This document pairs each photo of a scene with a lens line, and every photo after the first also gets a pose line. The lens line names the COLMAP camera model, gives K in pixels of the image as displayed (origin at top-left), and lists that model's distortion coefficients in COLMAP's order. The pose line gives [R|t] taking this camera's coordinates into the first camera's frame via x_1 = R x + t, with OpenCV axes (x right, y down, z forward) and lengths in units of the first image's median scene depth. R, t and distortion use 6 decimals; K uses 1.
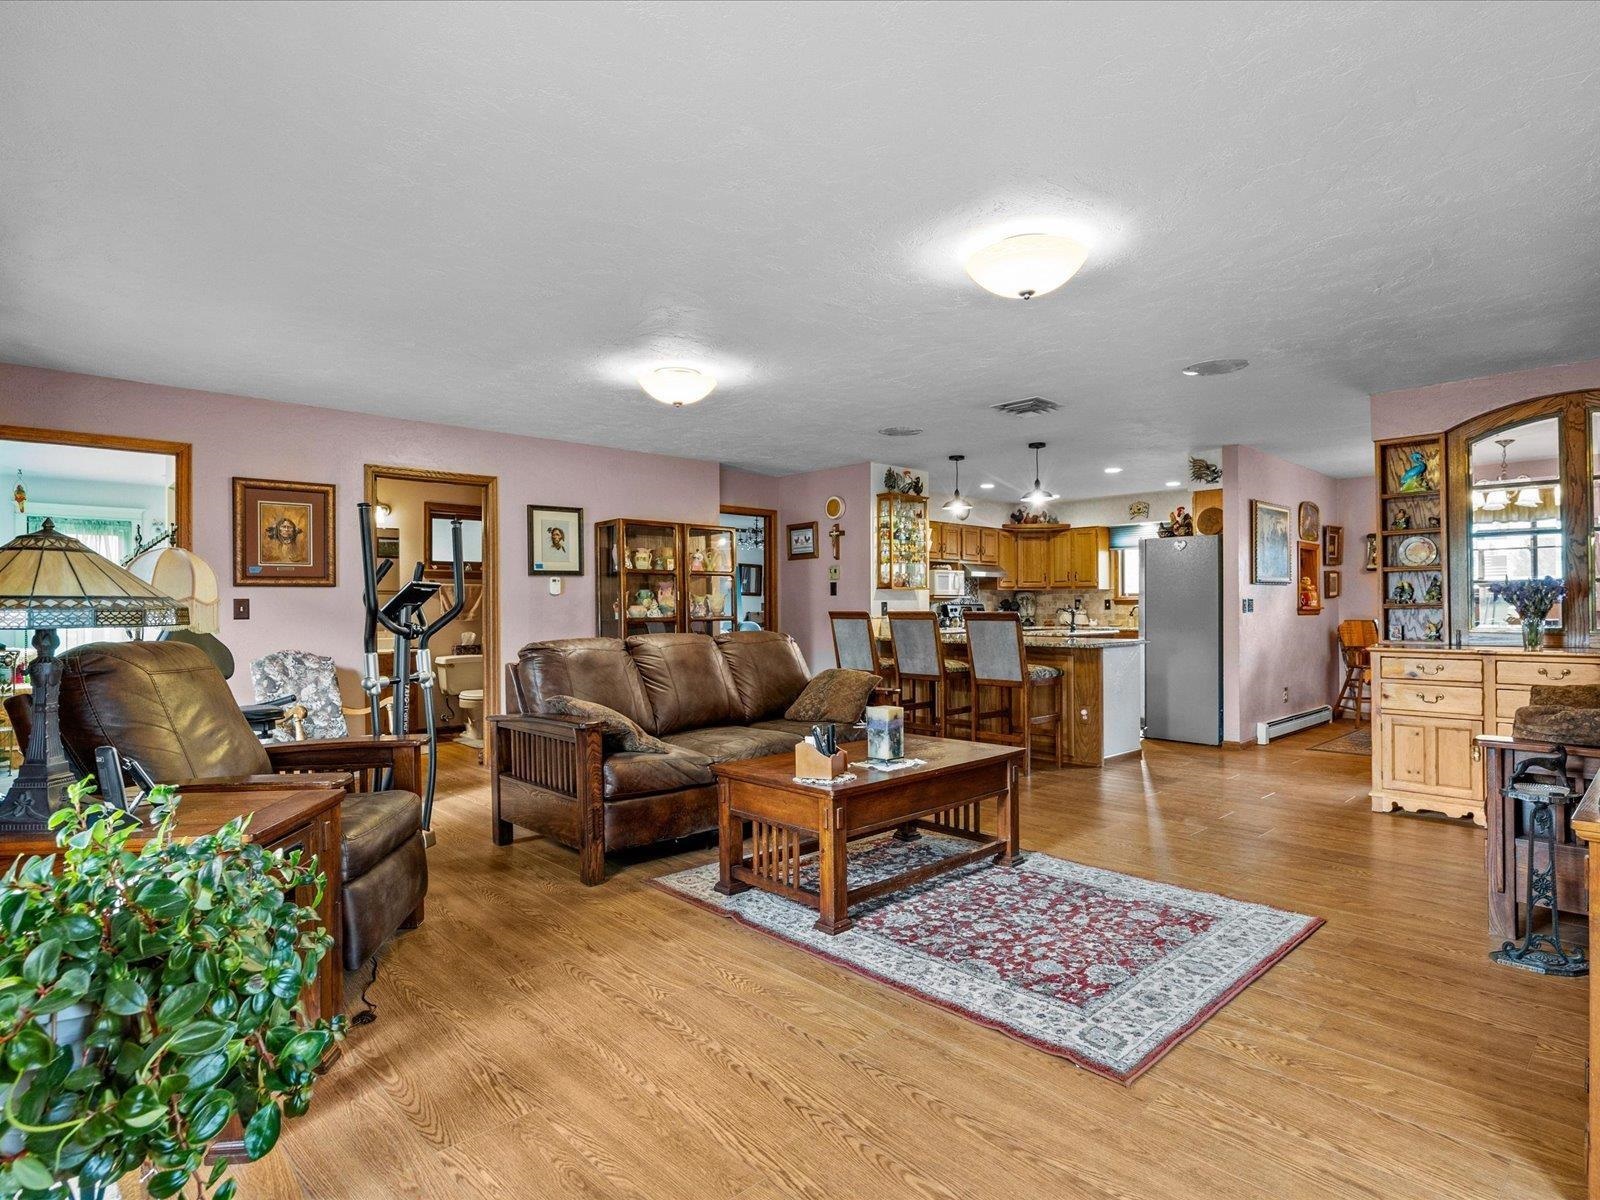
lens RADIAL K [[856.5, 0, 800.0], [0, 856.5, 600.0], [0, 0, 1]] dist [-0.006422, -0.001027]
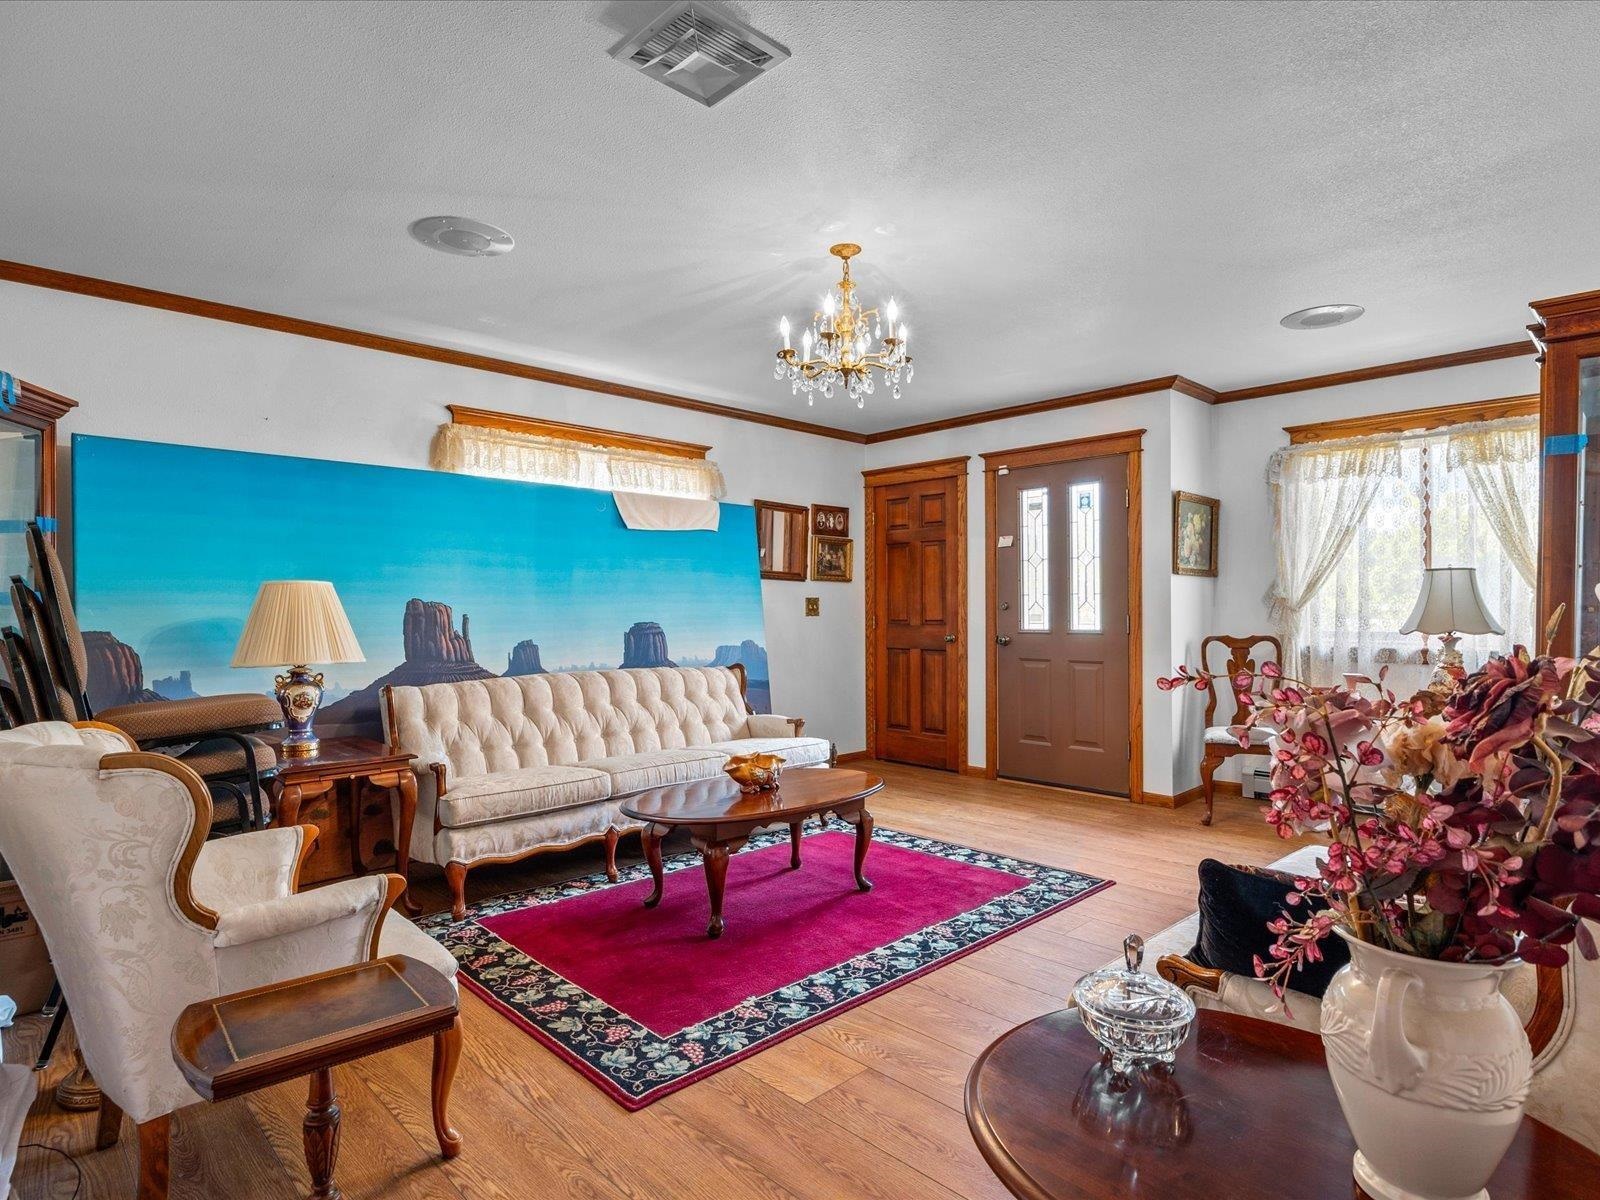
lens RADIAL K [[899.0, 0, 798.3], [0, 899.0, 605.5], [0, 0, 1]] dist [0.001641, 0.000274]
pose [[0.999952, -0.003683, -0.009058, -0.095019], [0.003786, 0.999929, 0.011315, 0.008576], [0.009016, -0.011349, 0.999895, 1.245398]]
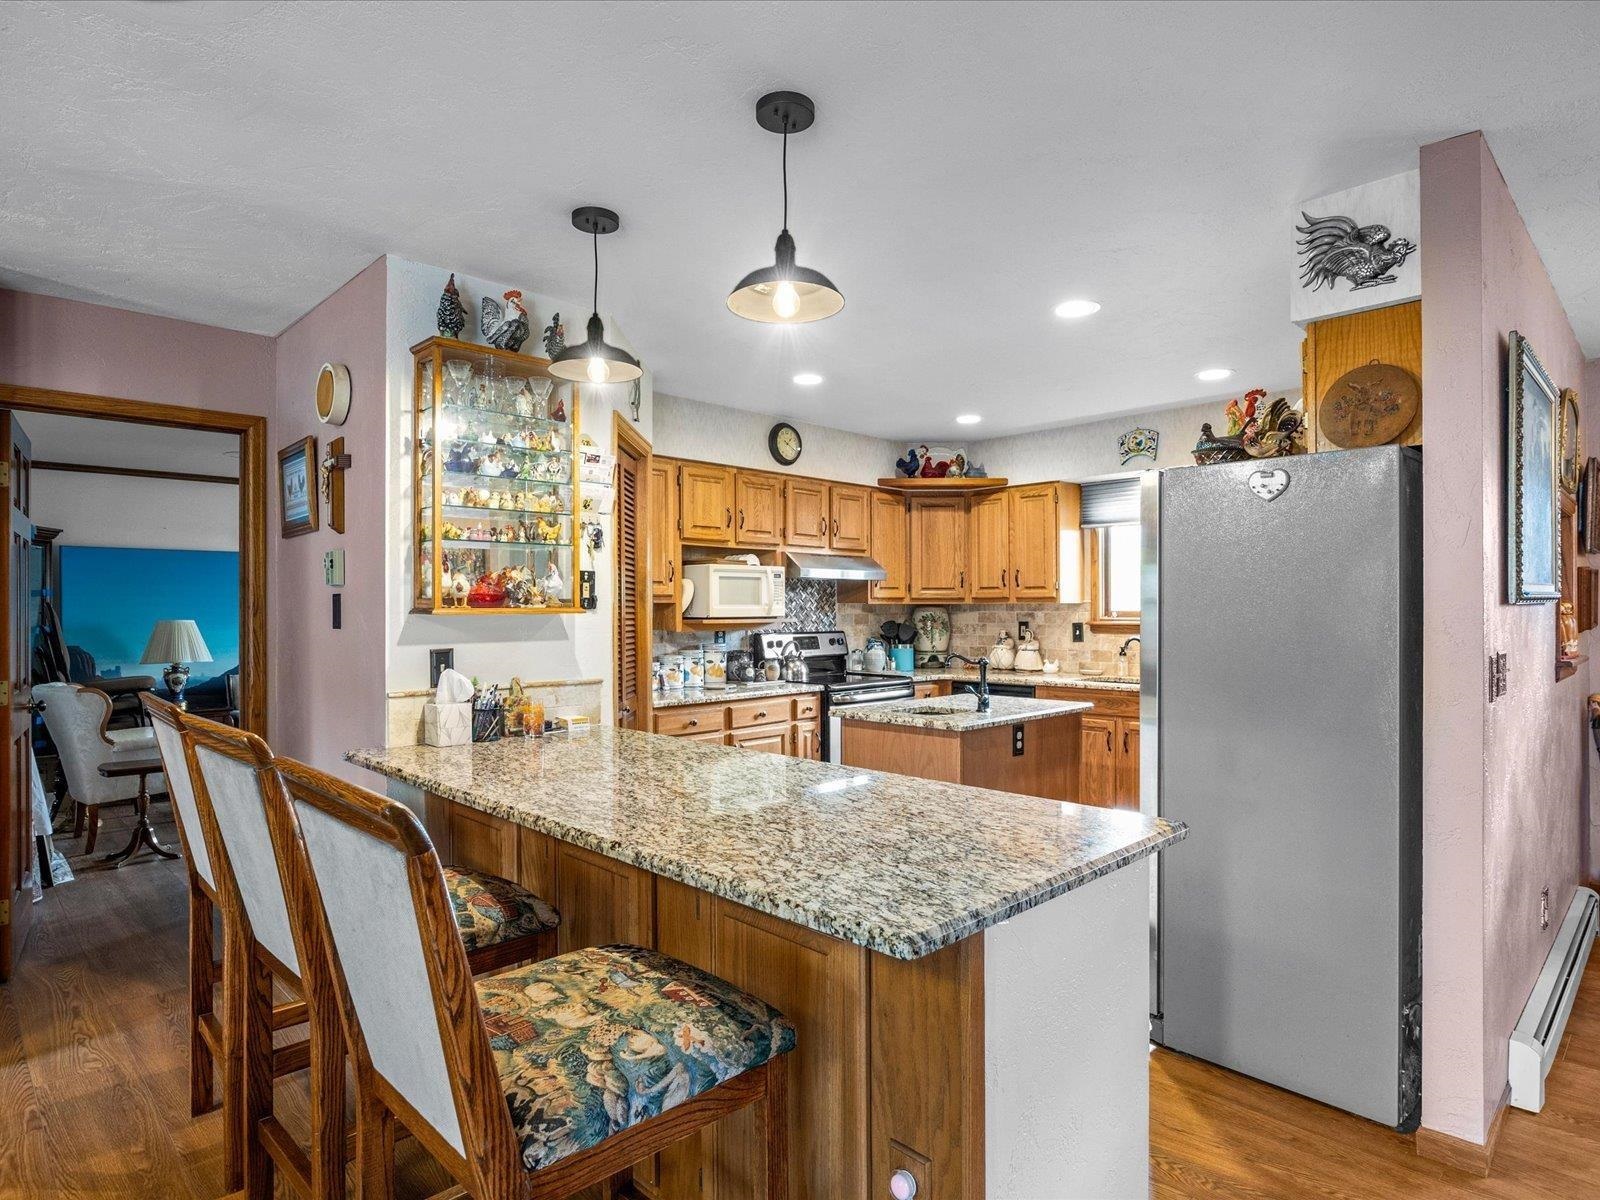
lens RADIAL K [[899.0, 0, 798.3], [0, 899.0, 605.5], [0, 0, 1]] dist [0.001641, 0.000274]
pose [[0.999809, 0.000673, 0.019508, 0.289334], [-0.000736, 0.999995, 0.003194, -0.020425], [-0.019506, -0.003208, 0.999805, 0.738899]]
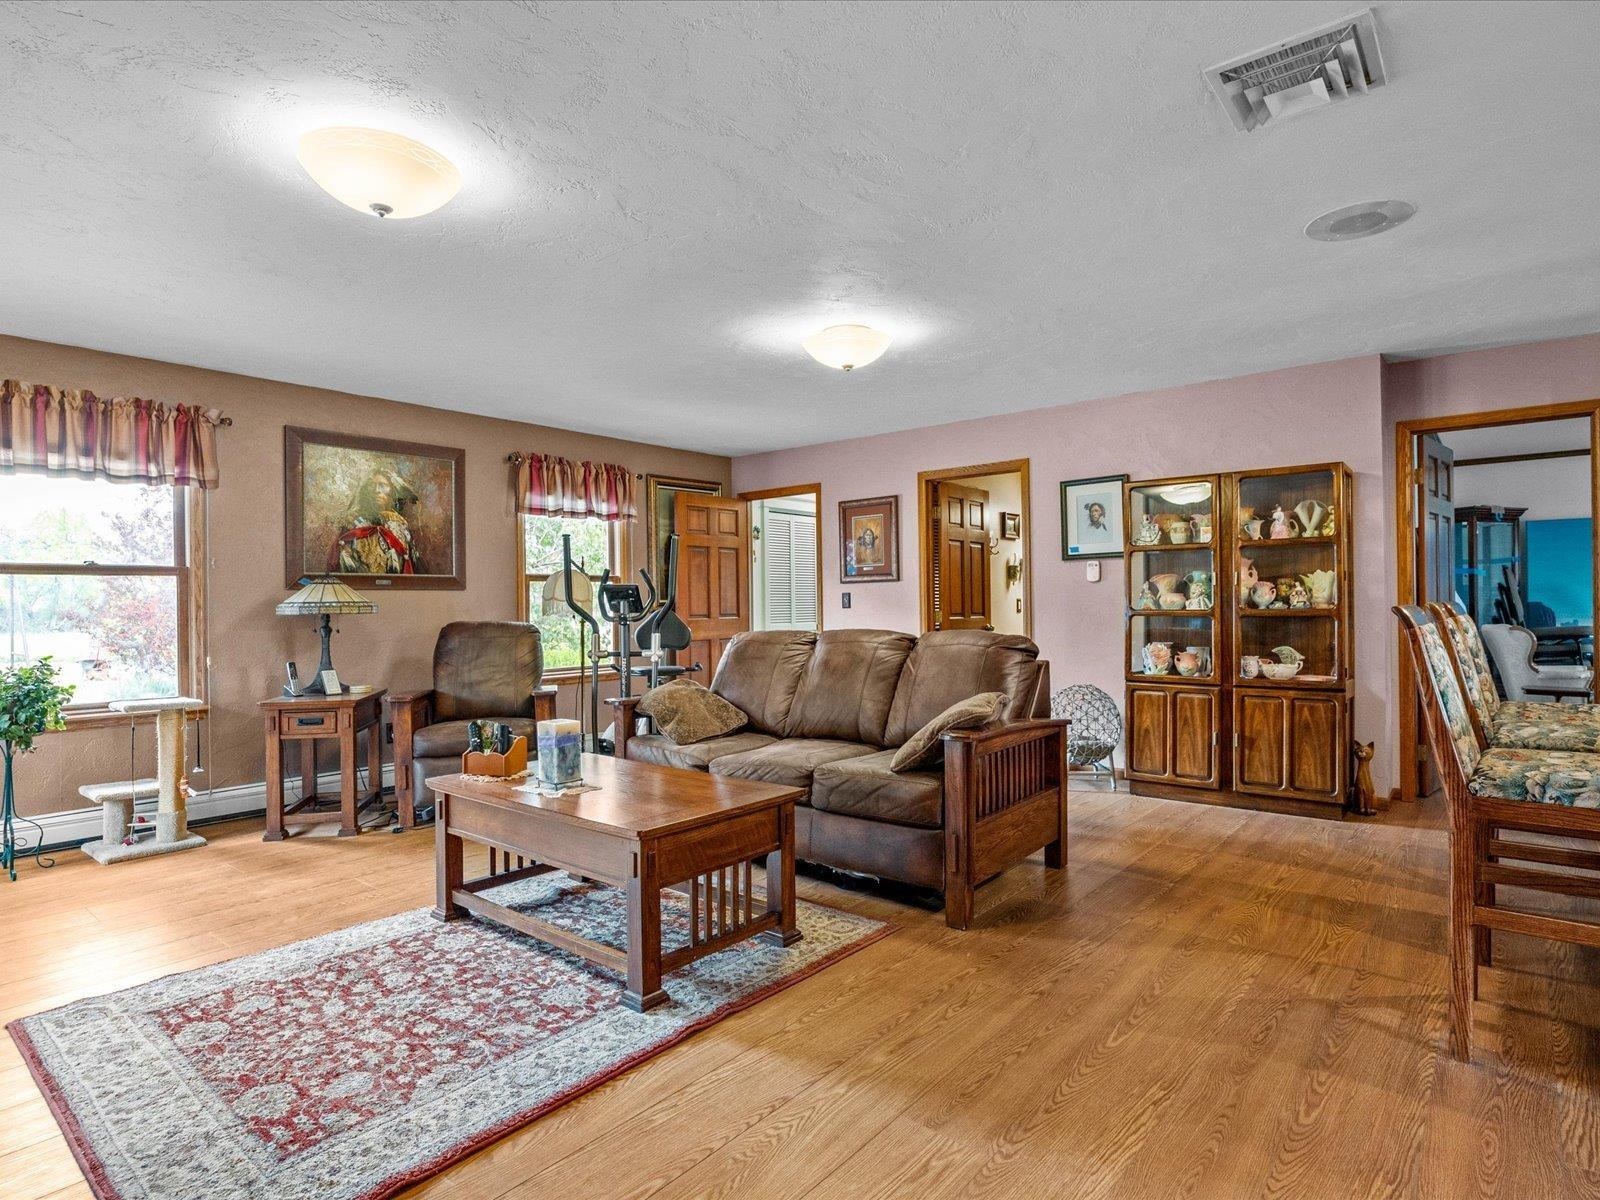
lens RADIAL K [[856.5, 0, 800.0], [0, 856.5, 600.0], [0, 0, 1]] dist [-0.006422, -0.001027]
pose [[0.122188, -0.000502, -0.992507, 0.527070], [0.017680, 0.999842, 0.001671, 0.005196], [0.992349, -0.017752, 0.122178, 0.617612]]
